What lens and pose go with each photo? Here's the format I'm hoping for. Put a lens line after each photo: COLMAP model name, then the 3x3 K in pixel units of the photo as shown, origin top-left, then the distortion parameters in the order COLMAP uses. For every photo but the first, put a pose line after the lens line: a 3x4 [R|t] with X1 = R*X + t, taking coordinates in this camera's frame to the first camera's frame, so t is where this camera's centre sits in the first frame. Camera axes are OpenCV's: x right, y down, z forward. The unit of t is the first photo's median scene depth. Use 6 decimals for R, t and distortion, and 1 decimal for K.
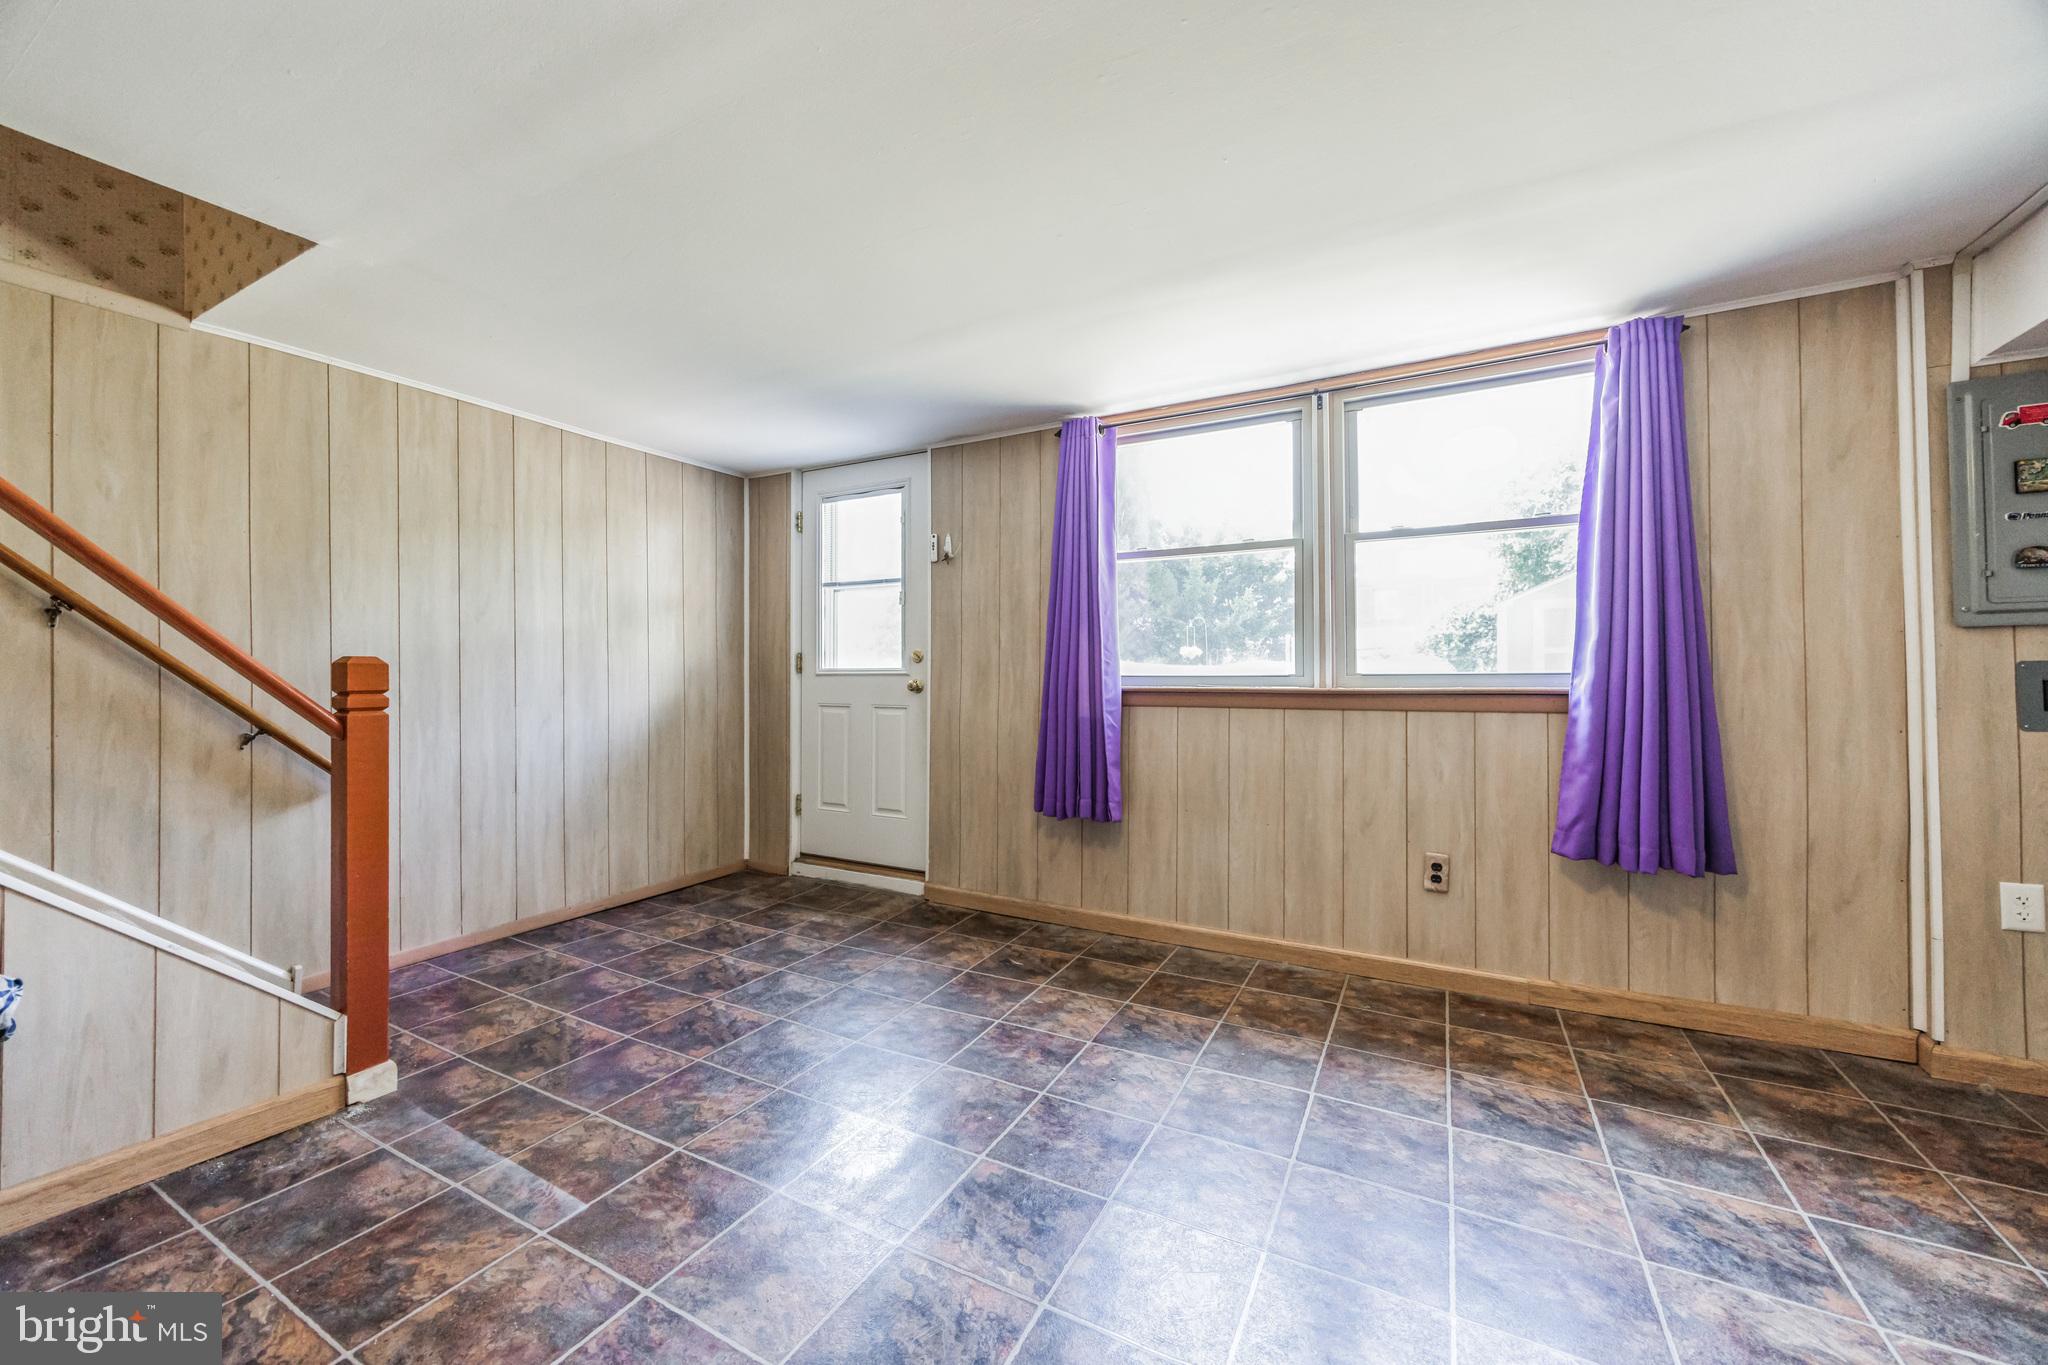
lens RADIAL K [[782.8, 0, 1015.5], [0, 782.8, 669.9], [0, 0, 1]] dist [-0.000815, -0.000911]
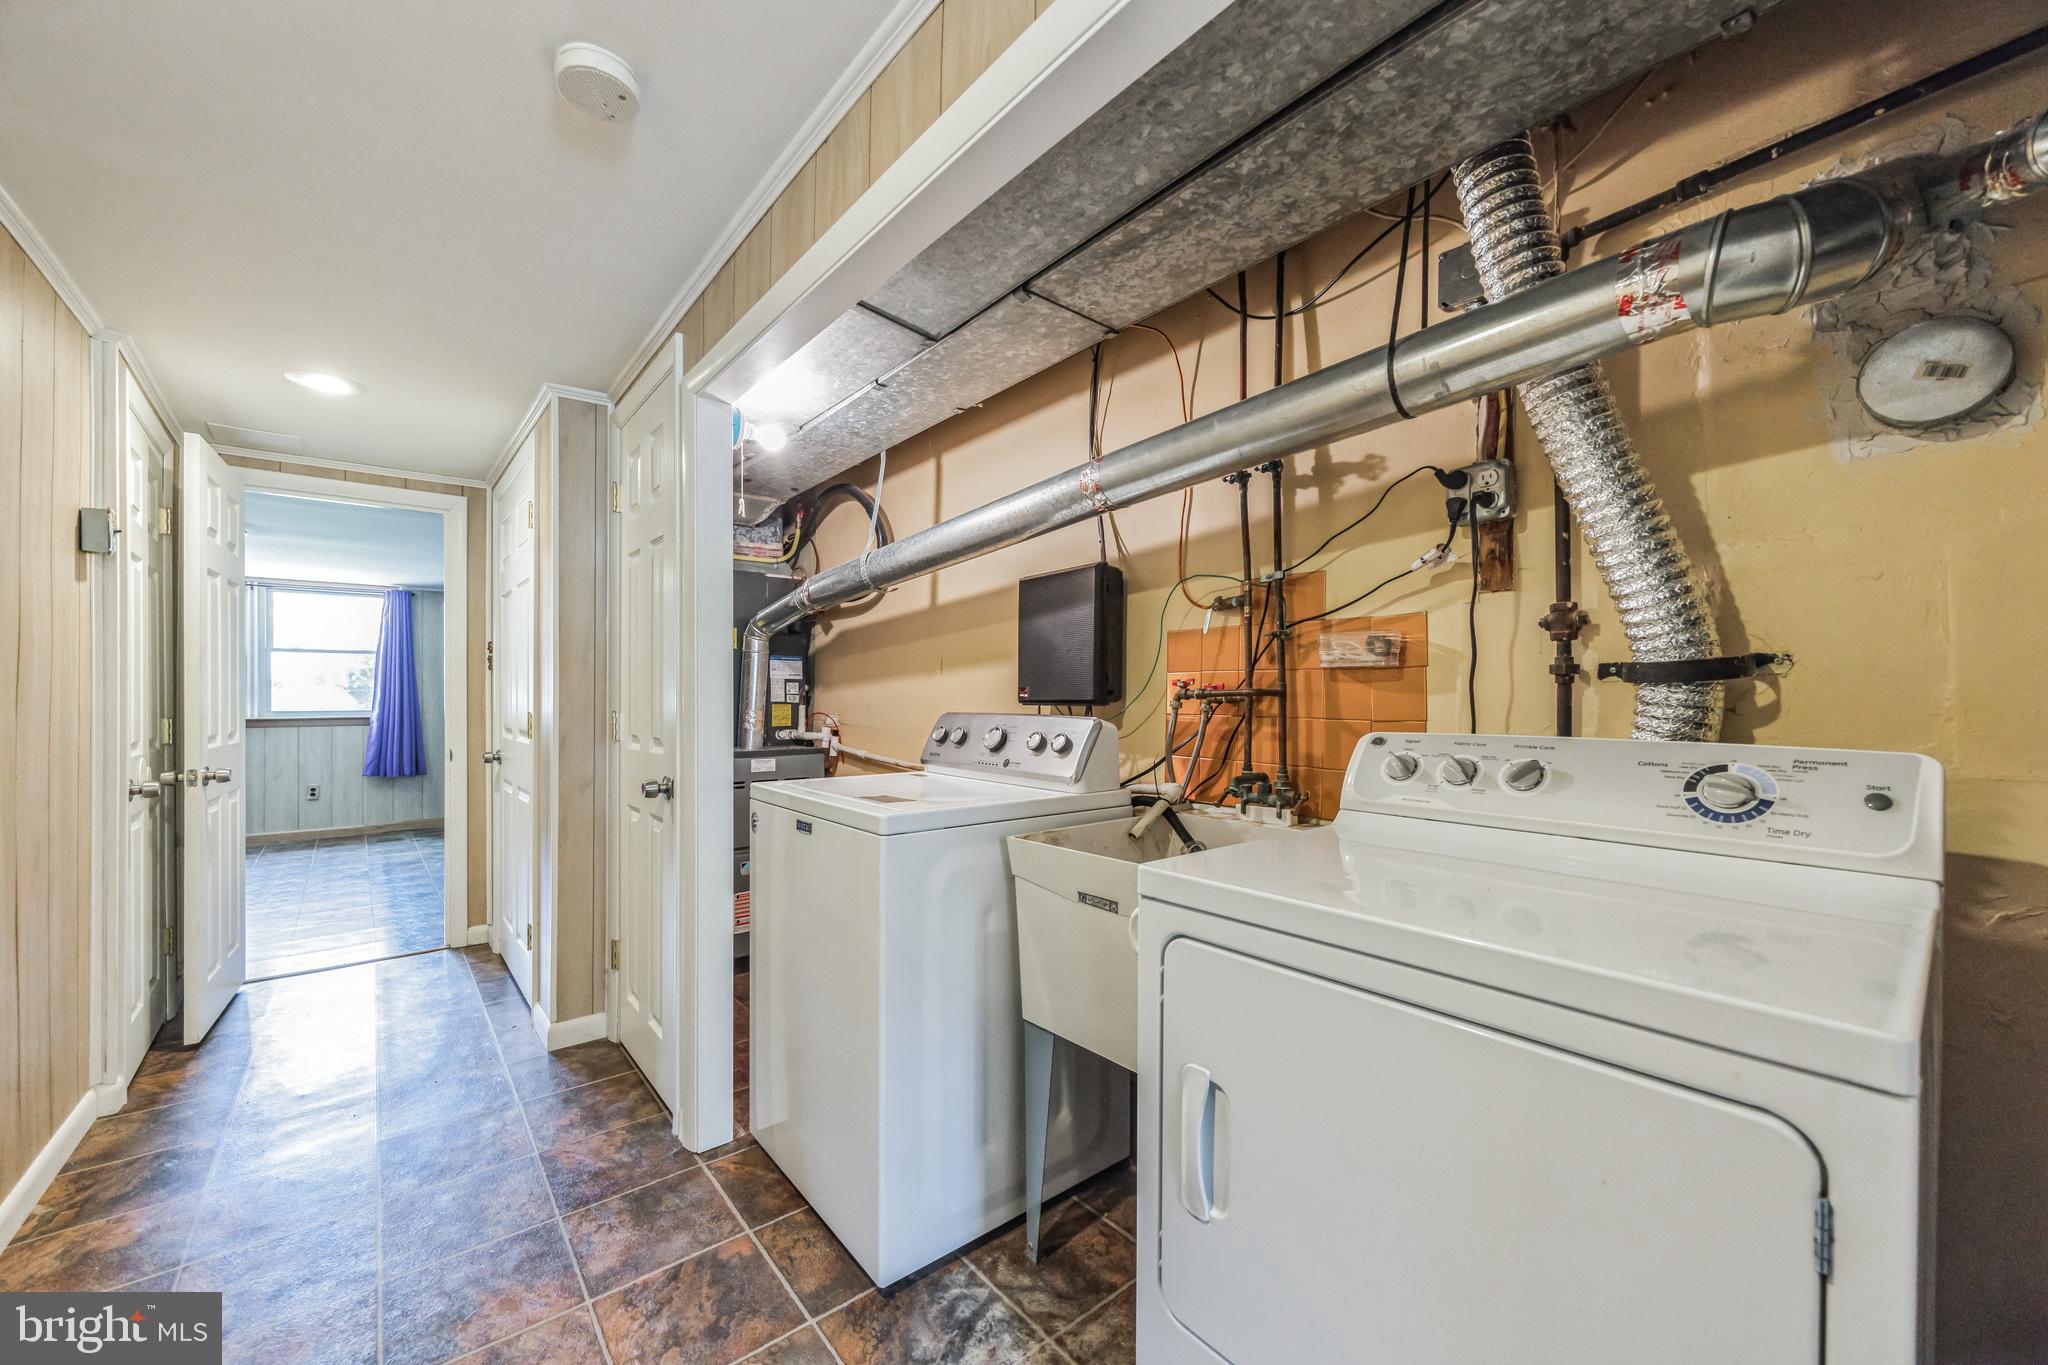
lens RADIAL K [[782.8, 0, 1028.5], [0, 782.8, 697.7], [0, 0, 1]] dist [-0.000815, -0.000911]
pose [[0.354182, 0.004384, 0.935166, -0.745577], [-0.011449, 0.999934, -0.000351, -0.046963], [-0.935106, -0.010582, 0.354209, -1.524806]]
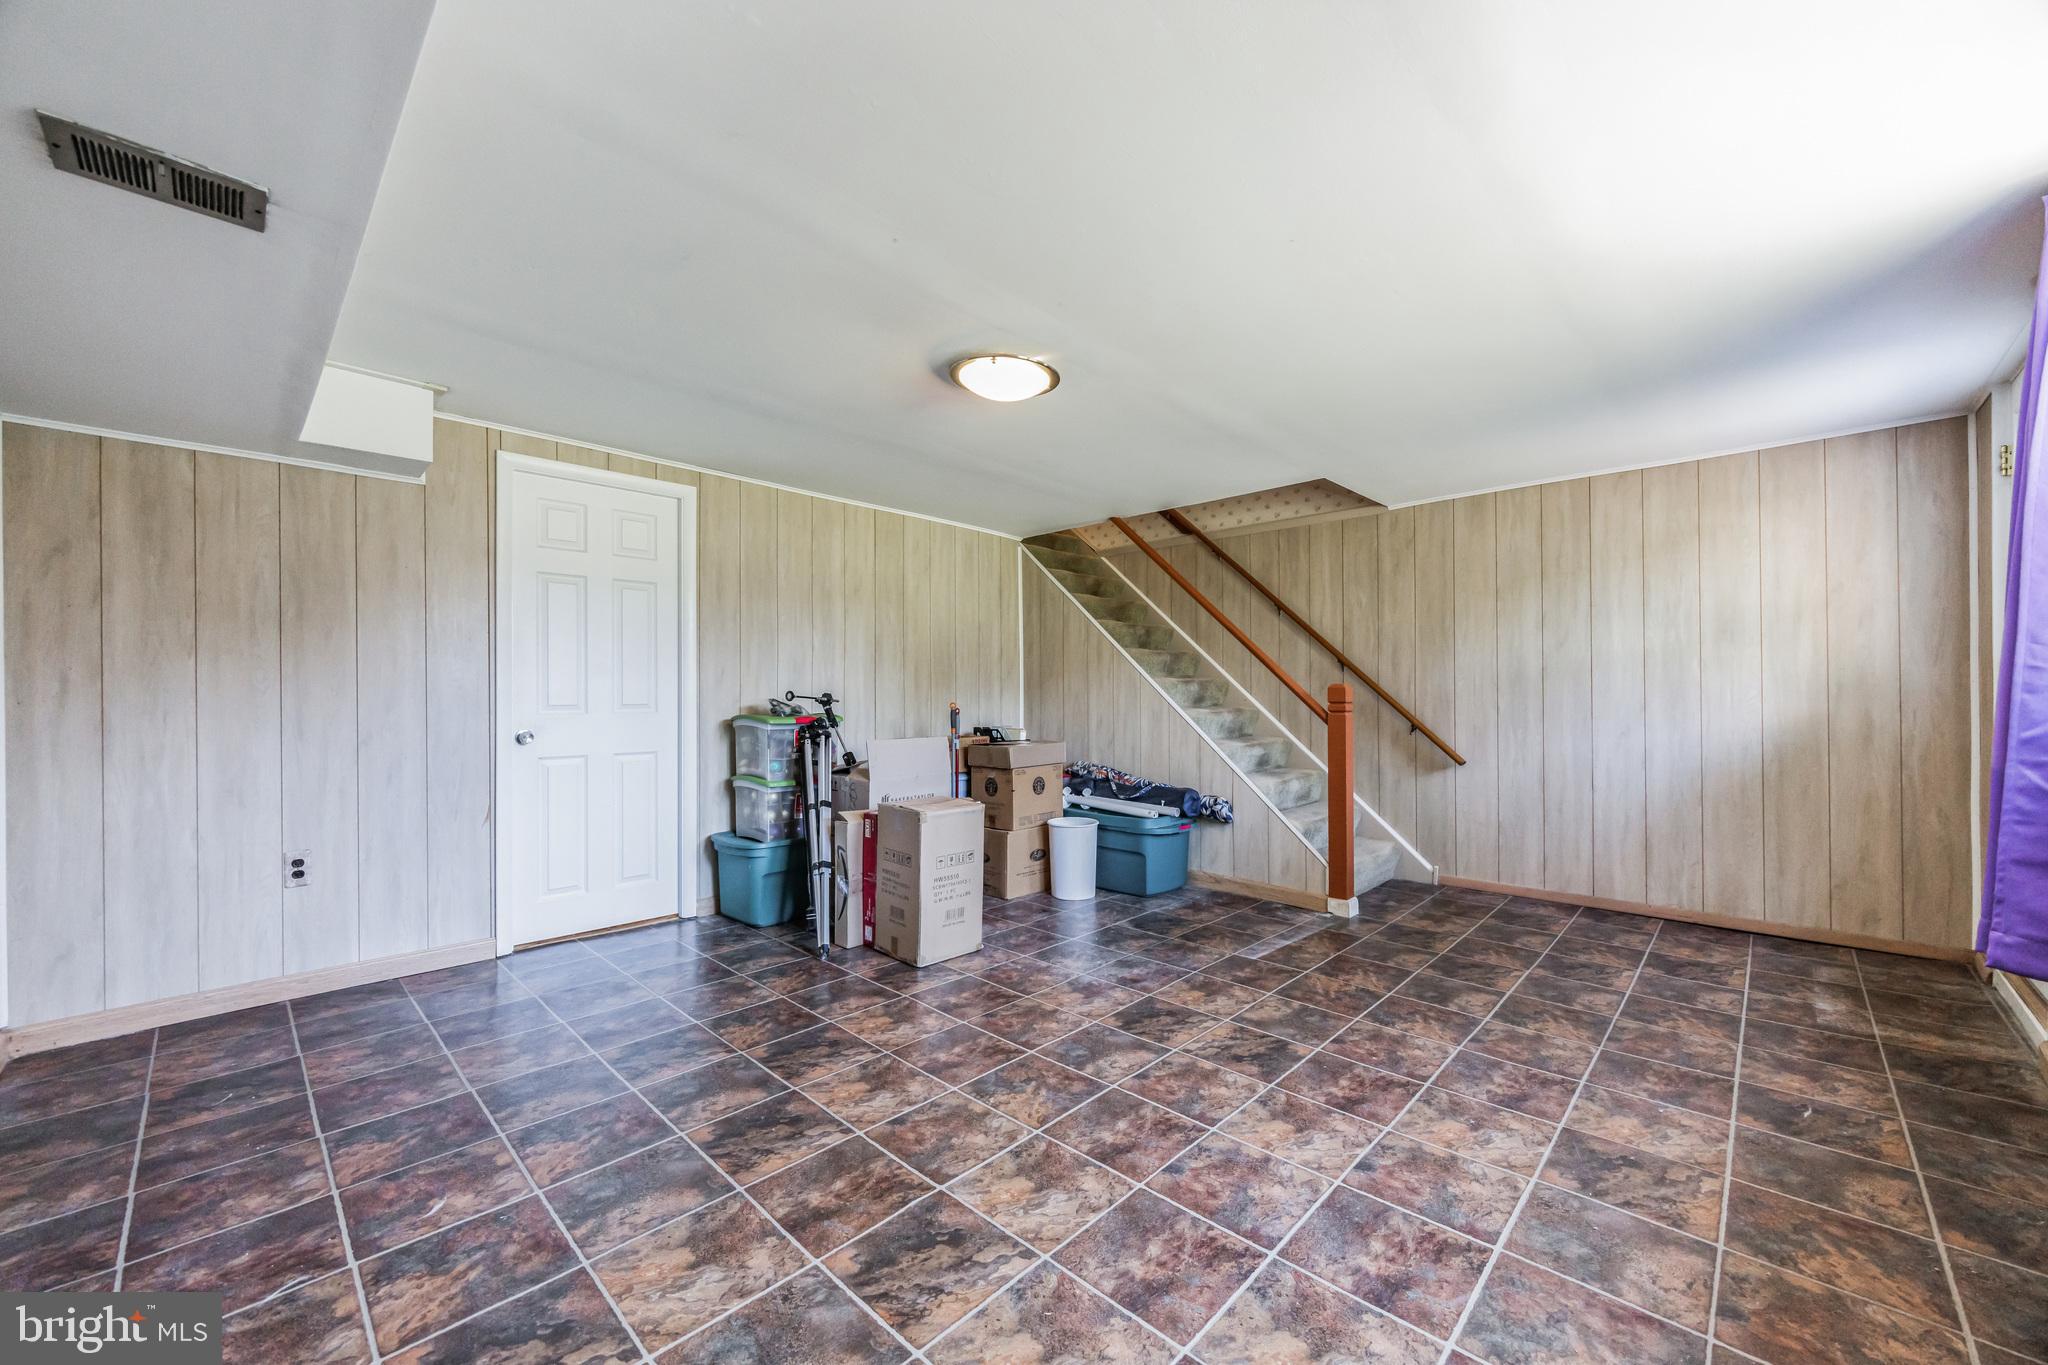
lens RADIAL K [[782.8, 0, 1015.8], [0, 782.8, 693.8], [0, 0, 1]] dist [-0.000815, -0.000911]
pose [[-0.269573, -0.000396, -0.962980, 0.835945], [0.008161, 0.999963, -0.002696, 0.005183], [0.962945, -0.008586, -0.269560, 0.520014]]
